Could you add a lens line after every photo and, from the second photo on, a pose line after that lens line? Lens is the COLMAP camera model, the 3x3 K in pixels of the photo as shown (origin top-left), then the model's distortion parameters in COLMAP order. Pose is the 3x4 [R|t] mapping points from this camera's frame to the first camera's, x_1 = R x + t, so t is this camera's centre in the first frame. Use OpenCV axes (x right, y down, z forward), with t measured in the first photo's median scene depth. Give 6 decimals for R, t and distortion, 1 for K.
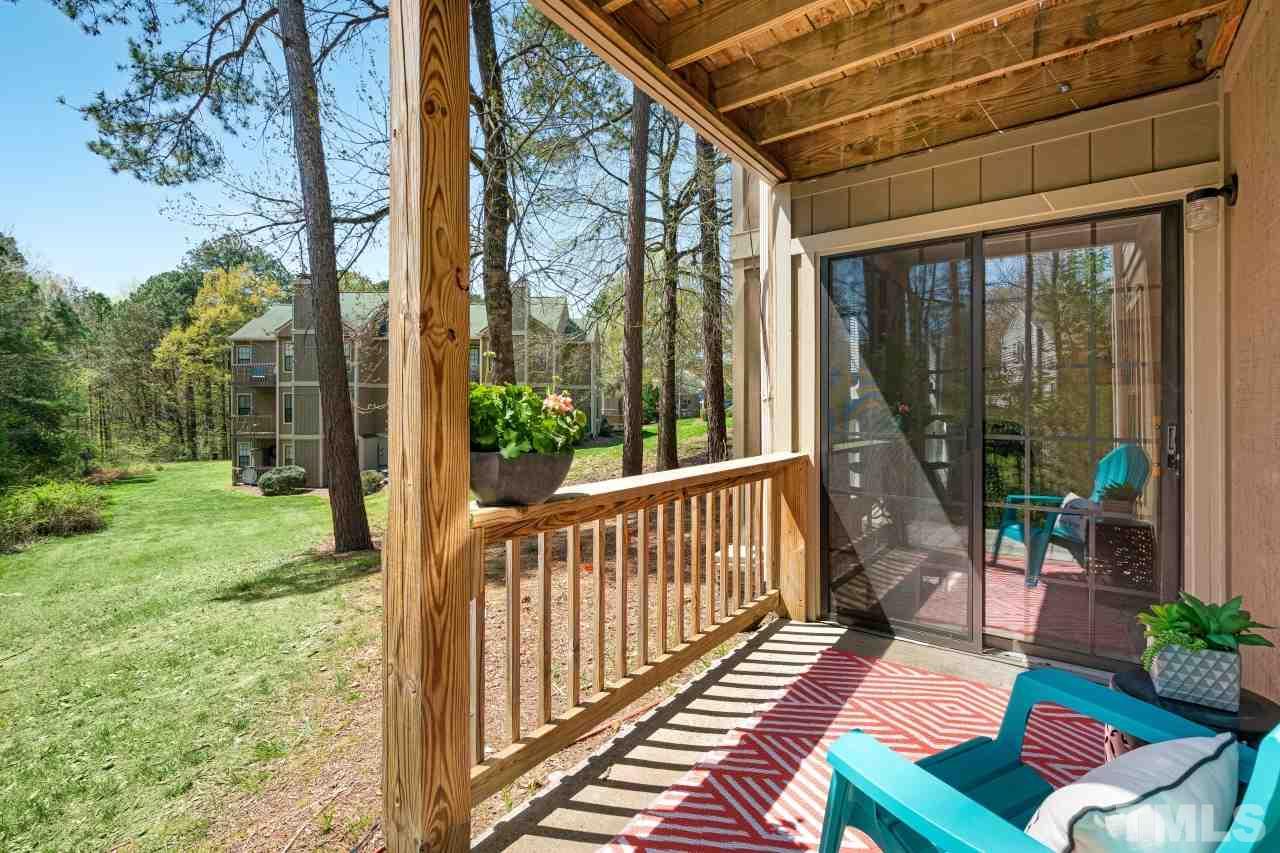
lens RADIAL K [[584.9, 0, 639.3], [0, 584.9, 437.9], [0, 0, 1]] dist [-0.000441, -0.000139]
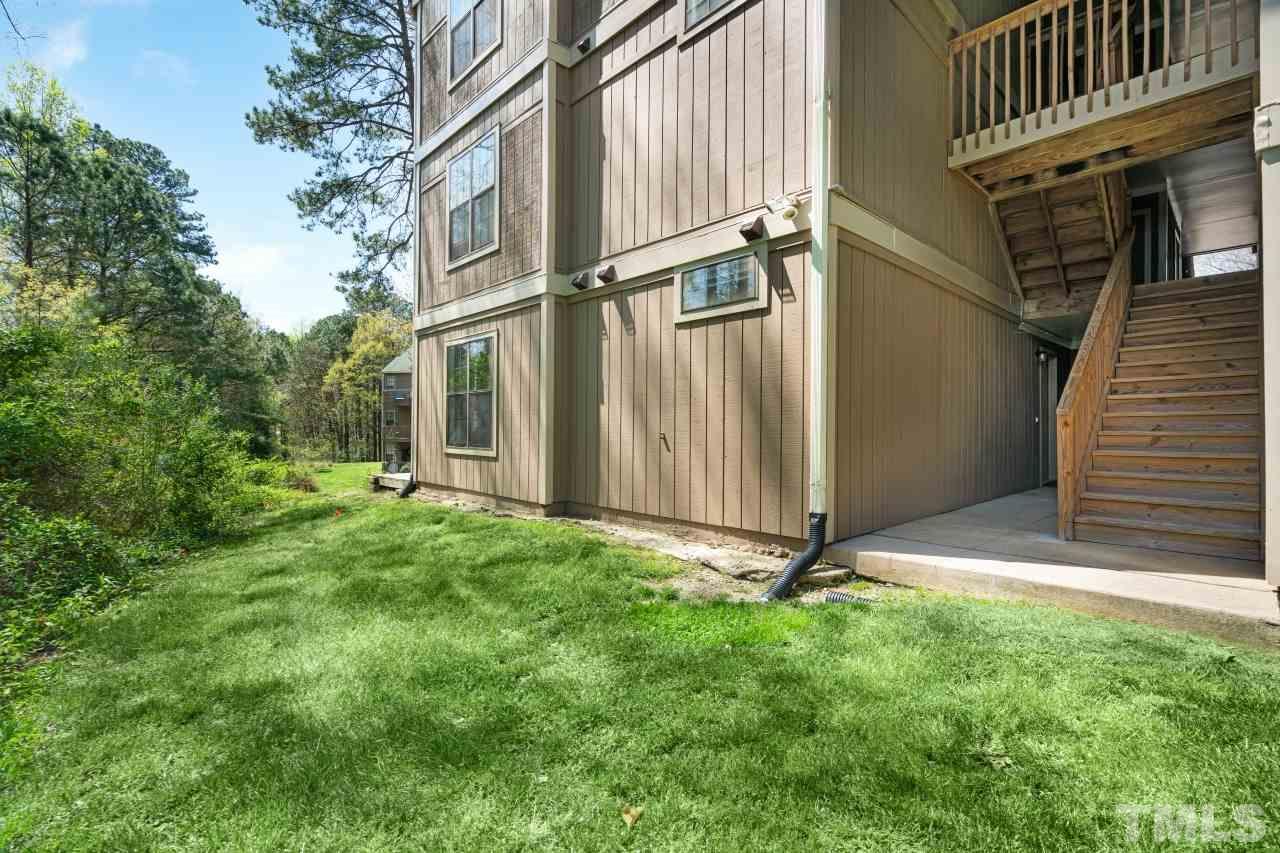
lens RADIAL K [[584.9, 0, 639.3], [0, 584.9, 437.9], [0, 0, 1]] dist [-0.000441, -0.000139]
pose [[0.985545, 0.003094, -0.169388, 0.094031], [-0.007375, 0.999669, -0.024654, 0.012808], [0.169256, 0.025546, 0.985241, -0.172730]]
